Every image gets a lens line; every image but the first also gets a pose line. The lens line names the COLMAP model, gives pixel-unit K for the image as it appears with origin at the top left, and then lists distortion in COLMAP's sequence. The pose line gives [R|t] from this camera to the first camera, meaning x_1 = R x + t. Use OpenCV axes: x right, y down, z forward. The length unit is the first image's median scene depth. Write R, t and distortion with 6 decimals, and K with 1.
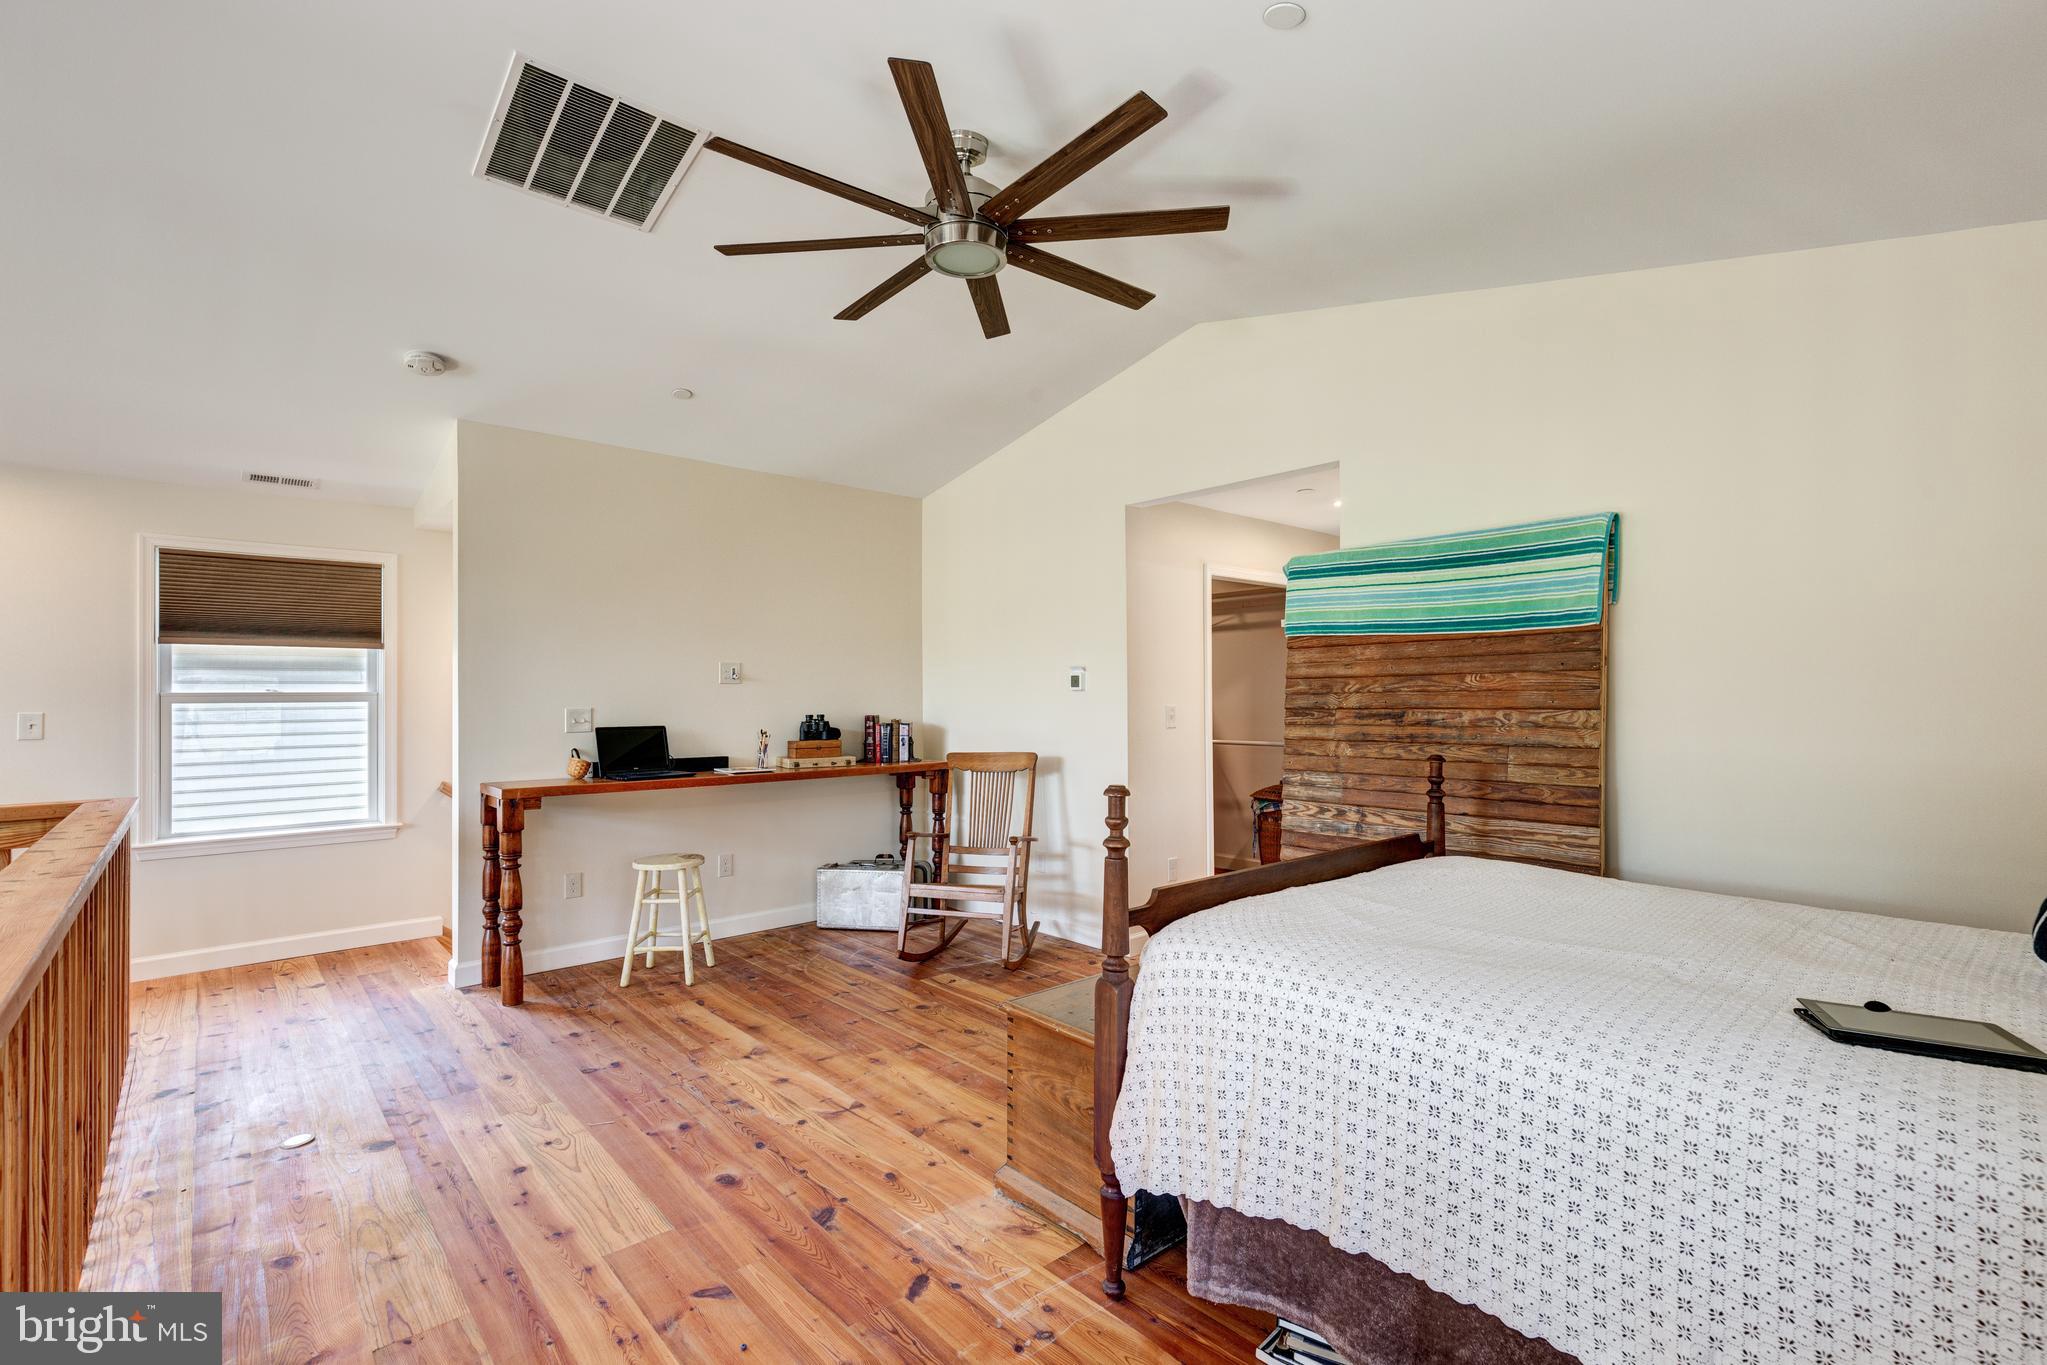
lens RADIAL K [[930.8, 0, 1035.4], [0, 930.8, 691.8], [0, 0, 1]] dist [-0.000872, -0.000052]
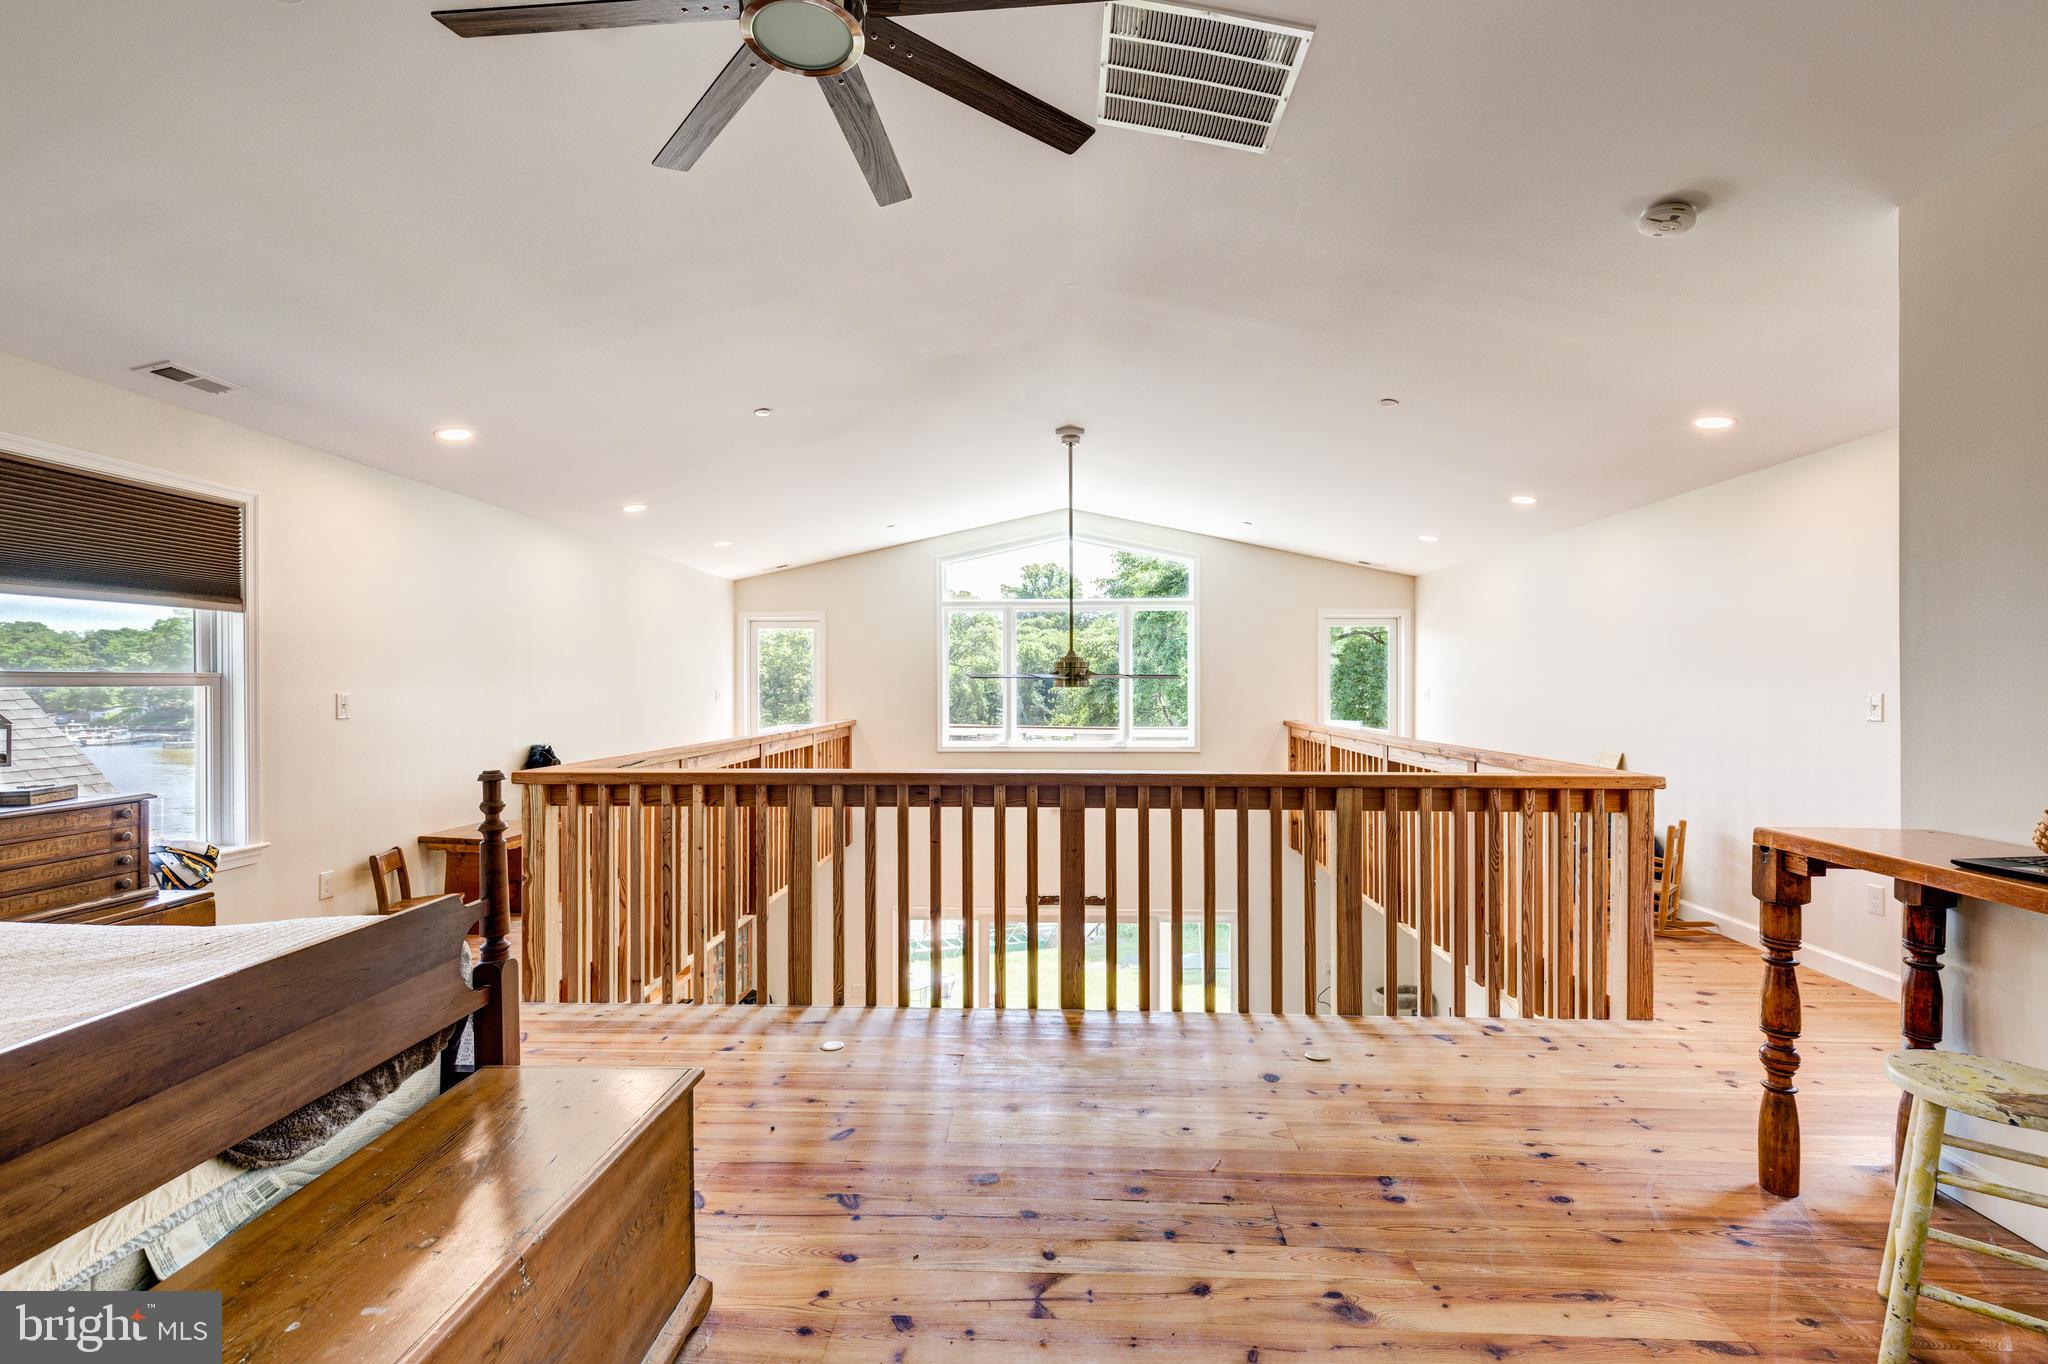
lens RADIAL K [[931.2, 0, 1024.4], [0, 931.2, 677.8], [0, 0, 1]] dist [-0.000872, -0.000052]
pose [[-0.700030, 0.005951, -0.714088, 0.235777], [0.008506, 0.999964, -0.000006, 0.001258], [0.714062, -0.006078, -0.700056, 1.229277]]
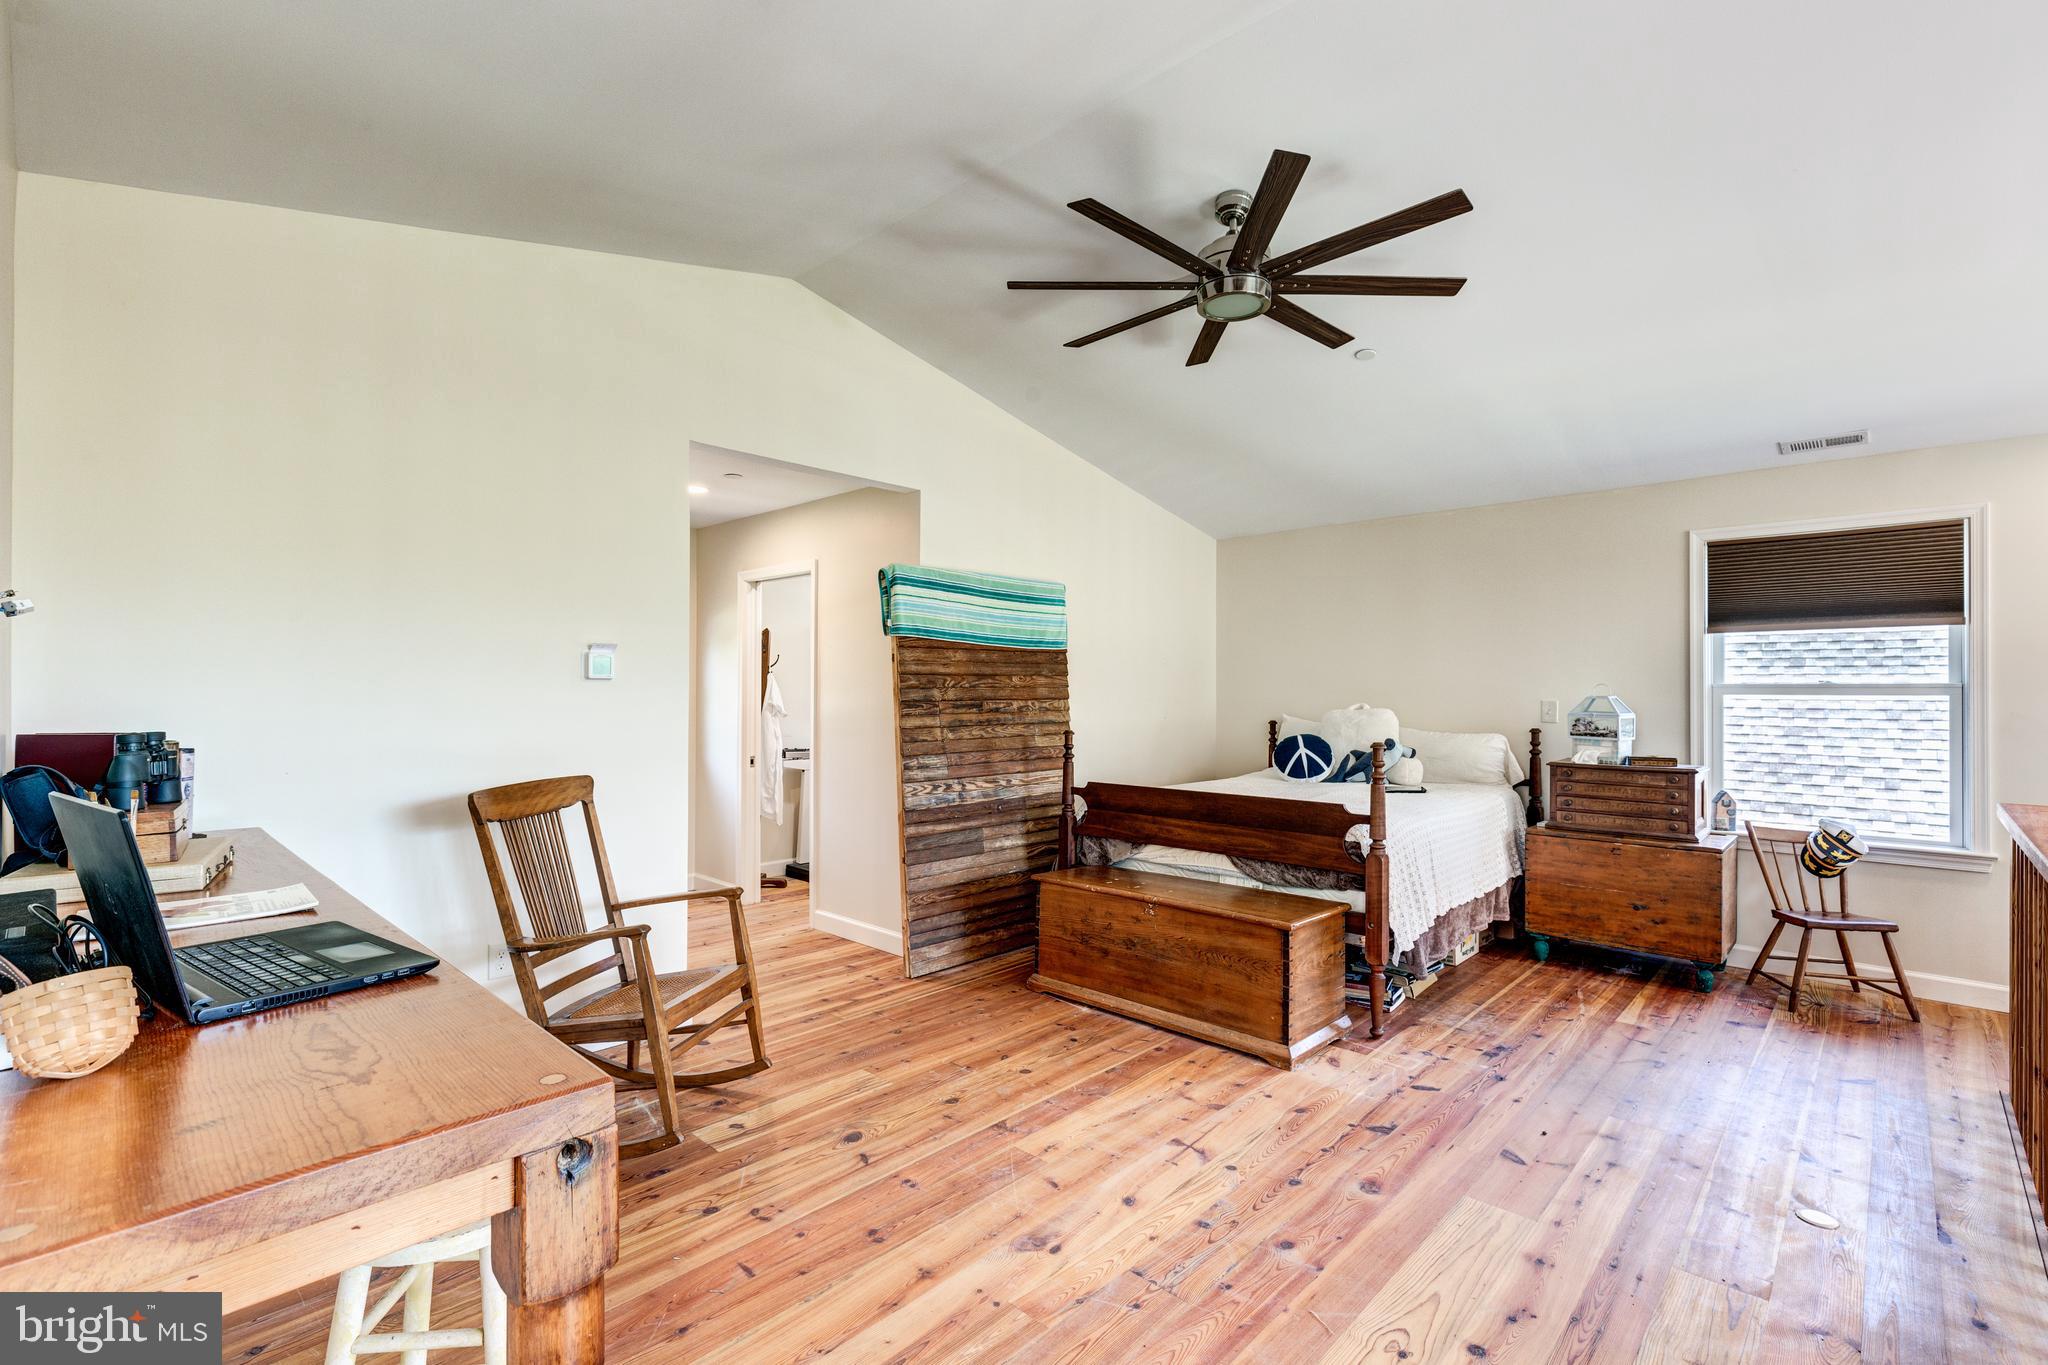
lens RADIAL K [[931.2, 0, 1013.1], [0, 931.2, 685.2], [0, 0, 1]] dist [-0.000872, -0.000052]
pose [[-0.078429, 0.010741, 0.996862, -0.916396], [-0.007320, 0.999909, -0.011350, 0.011503], [-0.996893, -0.008187, -0.078344, 1.043308]]
